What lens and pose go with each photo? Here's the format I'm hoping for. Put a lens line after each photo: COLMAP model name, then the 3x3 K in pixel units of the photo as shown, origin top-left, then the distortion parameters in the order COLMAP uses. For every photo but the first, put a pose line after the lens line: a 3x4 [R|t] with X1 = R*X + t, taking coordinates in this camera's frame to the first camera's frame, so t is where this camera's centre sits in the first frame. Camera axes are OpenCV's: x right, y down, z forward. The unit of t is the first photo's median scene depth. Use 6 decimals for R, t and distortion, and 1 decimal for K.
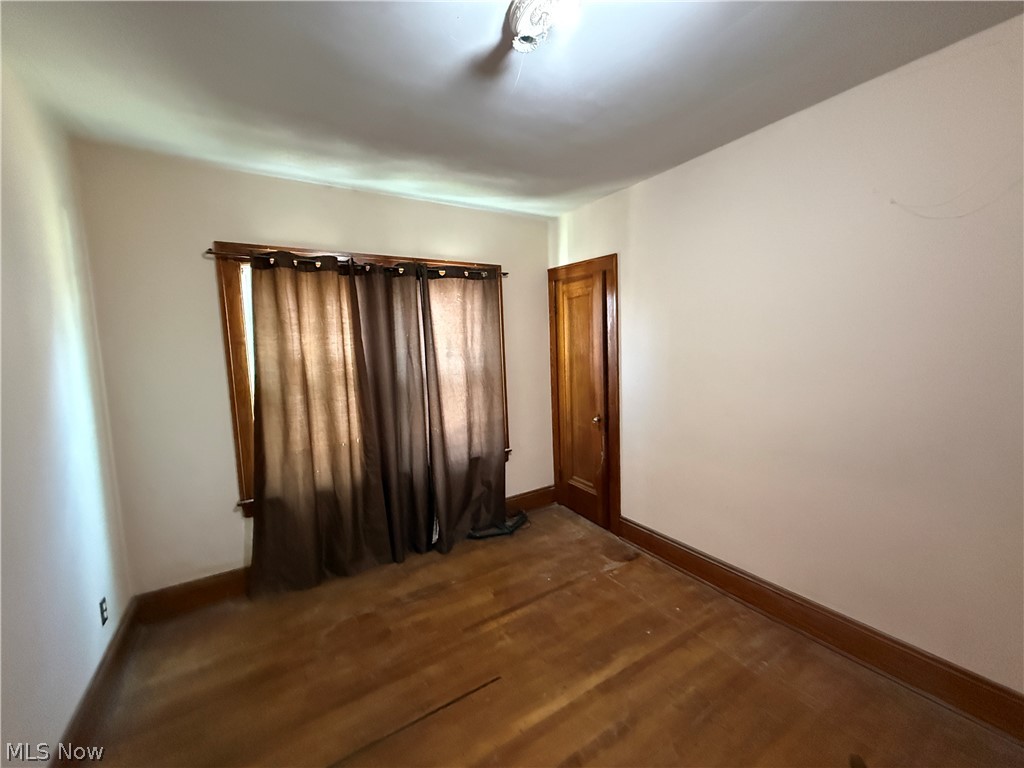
lens RADIAL K [[406.5, 0, 512.0], [0, 406.5, 384.0], [0, 0, 1]] dist [0.002048, -0.000522]
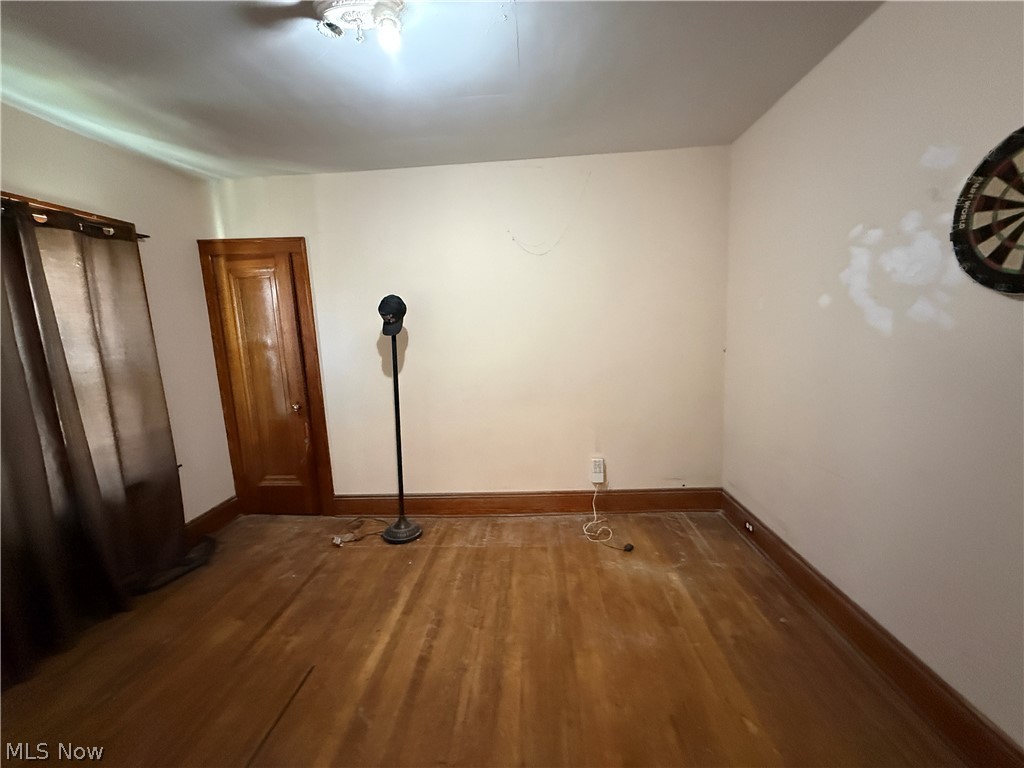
lens RADIAL K [[406.5, 0, 512.0], [0, 406.5, 384.0], [0, 0, 1]] dist [0.002048, -0.000522]
pose [[0.582527, -0.107107, 0.805723, -0.271830], [0.103121, 0.993008, 0.057448, 0.031006], [-0.806243, 0.049622, 0.589499, 0.013383]]
